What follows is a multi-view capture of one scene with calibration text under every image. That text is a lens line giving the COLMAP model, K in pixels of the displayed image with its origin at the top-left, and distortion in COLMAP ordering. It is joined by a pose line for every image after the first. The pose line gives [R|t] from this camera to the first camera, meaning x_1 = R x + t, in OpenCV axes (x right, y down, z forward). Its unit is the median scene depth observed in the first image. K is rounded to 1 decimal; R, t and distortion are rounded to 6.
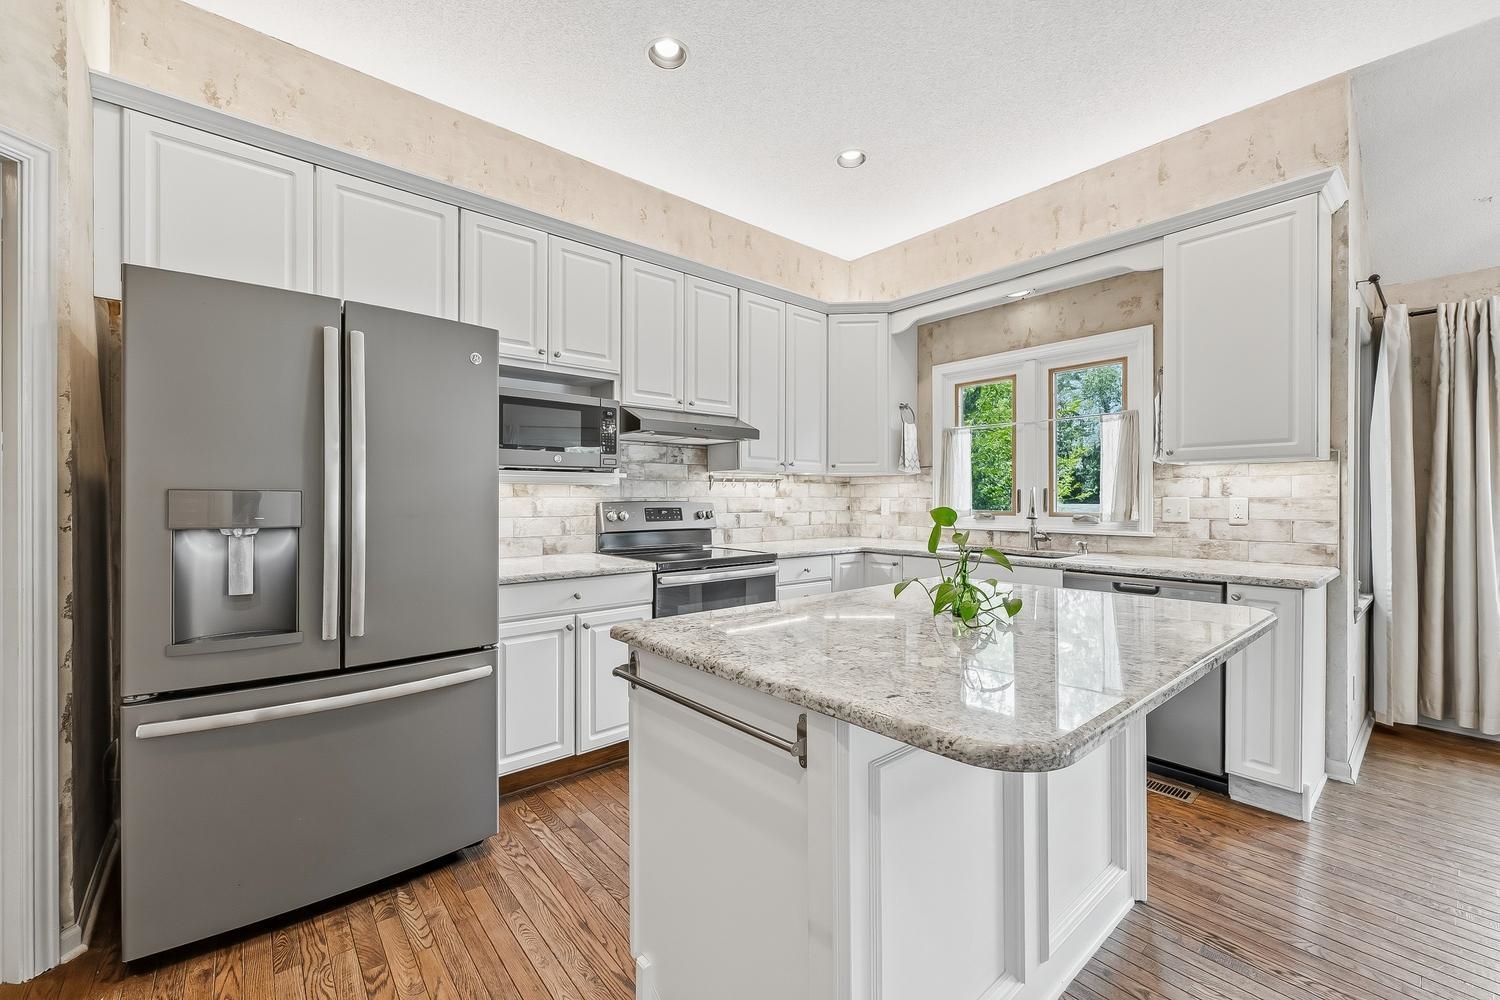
lens RADIAL K [[598.2, 0, 750.0], [0, 598.2, 500.0], [0, 0, 1]] dist [0.000346, -0.000144]
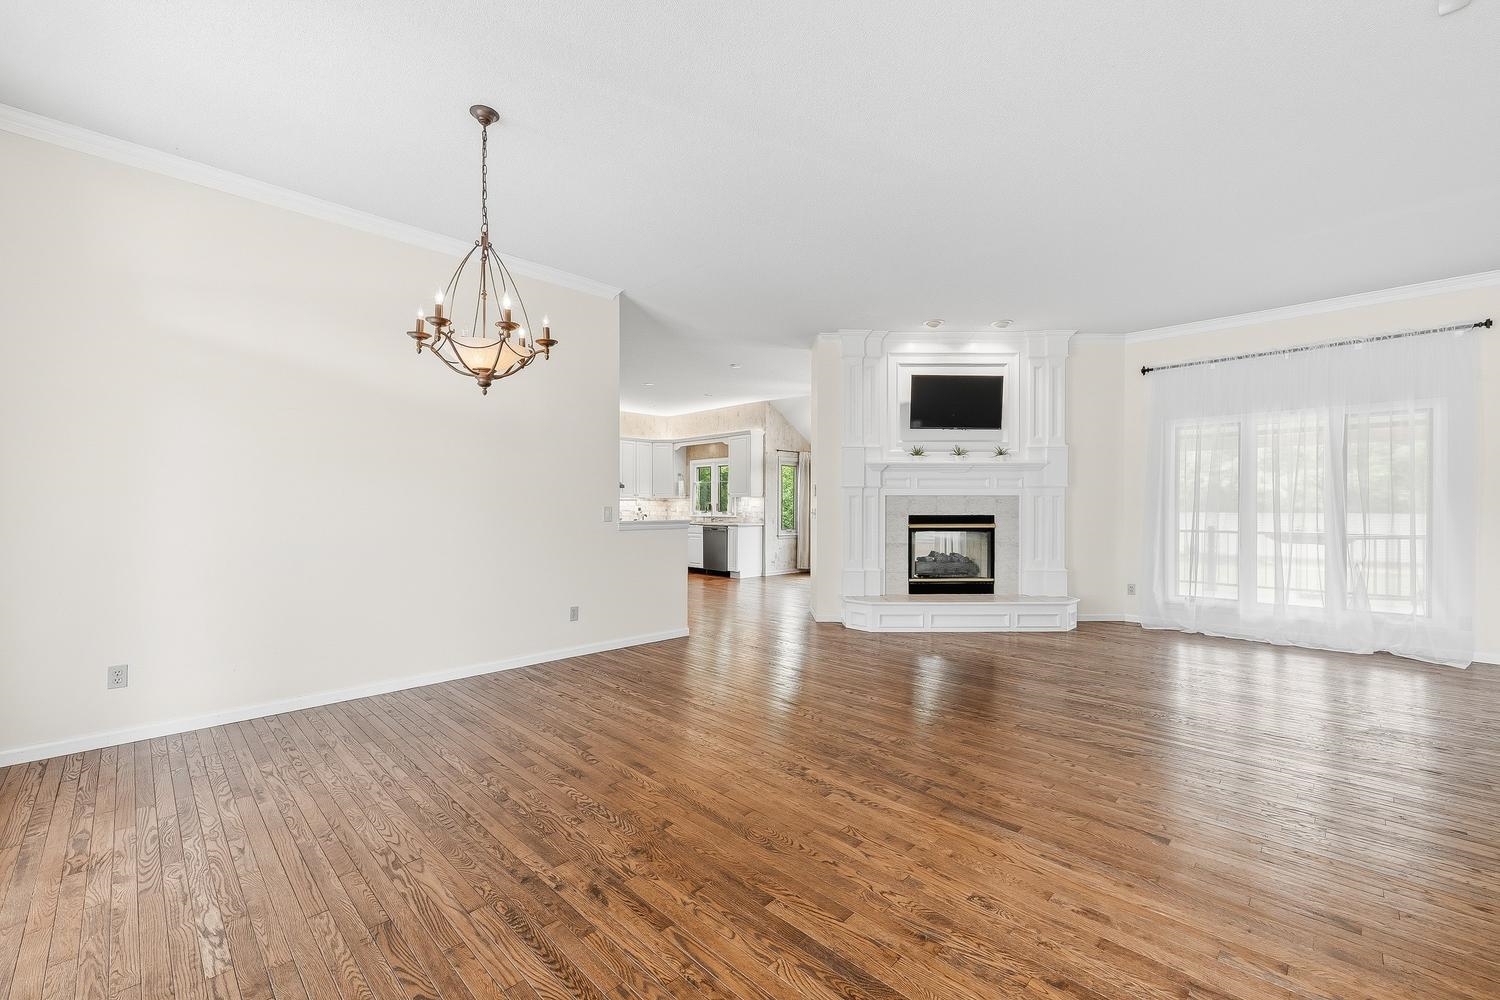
lens RADIAL K [[598.2, 0, 750.0], [0, 598.2, 500.0], [0, 0, 1]] dist [0.000346, -0.000144]
pose [[0.993982, 0.002321, 0.109516, 0.311390], [-0.001354, 0.999959, -0.008906, -0.008722], [-0.109532, 0.008704, 0.993945, -2.157509]]
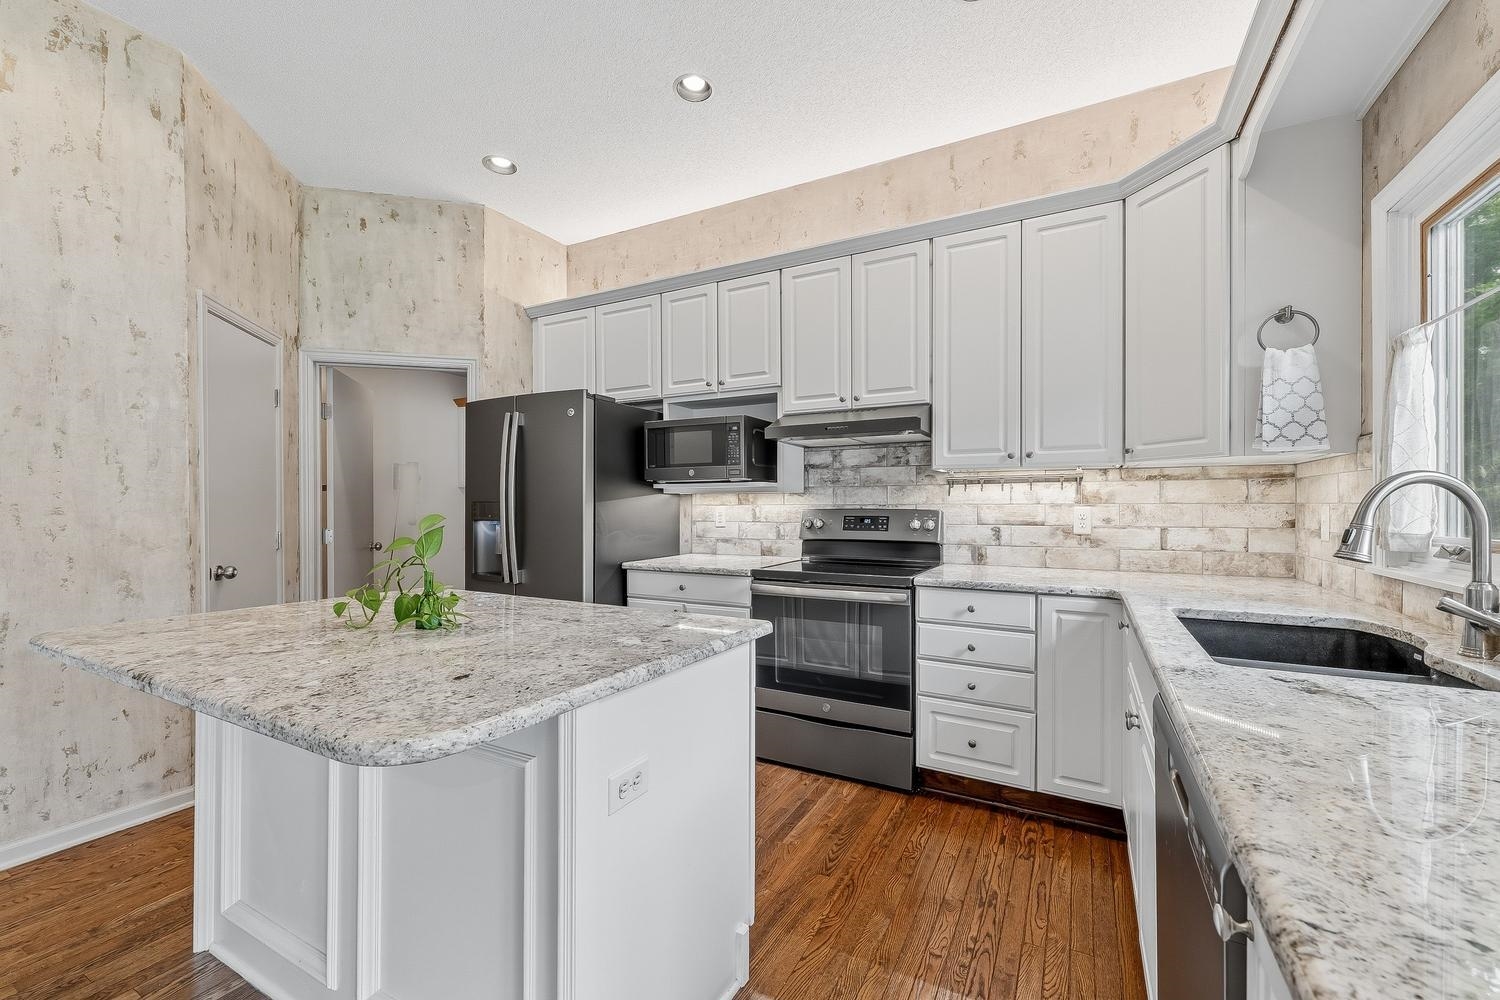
lens RADIAL K [[584.7, 0, 768.9], [0, 584.7, 506.9], [0, 0, 1]] dist [0.000940, 0.000099]
pose [[0.393474, 0.001121, -0.919335, 0.584561], [-0.001501, 0.999999, 0.000577, -0.001192], [0.919334, 0.001153, 0.393475, 0.488885]]
